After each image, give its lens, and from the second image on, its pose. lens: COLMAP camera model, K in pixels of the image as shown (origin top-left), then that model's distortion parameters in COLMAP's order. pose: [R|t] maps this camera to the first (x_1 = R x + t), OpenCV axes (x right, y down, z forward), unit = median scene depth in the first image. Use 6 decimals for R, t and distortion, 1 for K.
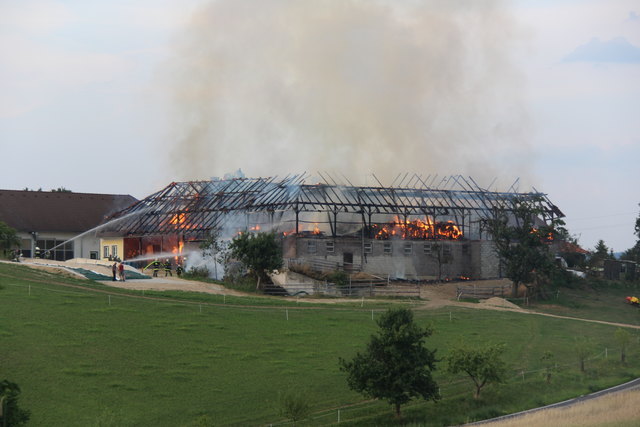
lens RADIAL K [[2344.0, 0, 320.0], [0, 2344.0, 213.5], [0, 0, 1]] dist [1.271910, 0.062726]
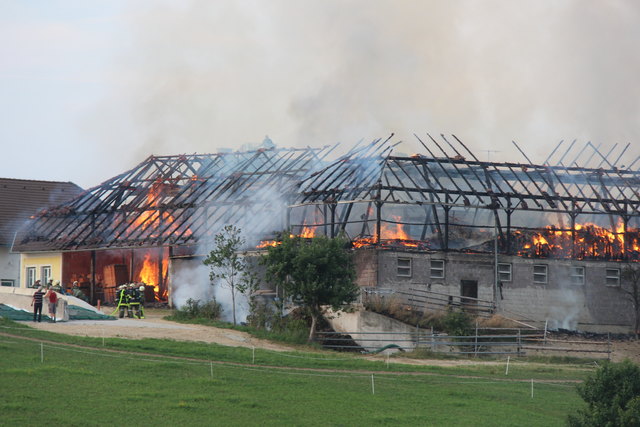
lens RADIAL K [[3567.3, 0, 320.0], [0, 3567.3, 213.5], [0, 0, 1]] dist [2.364785, 2.223806]
pose [[0.999905, 0.012657, -0.005502, -0.018802], [-0.012739, 0.999804, -0.015182, 0.014374], [0.005308, 0.015250, 0.999870, 0.155641]]
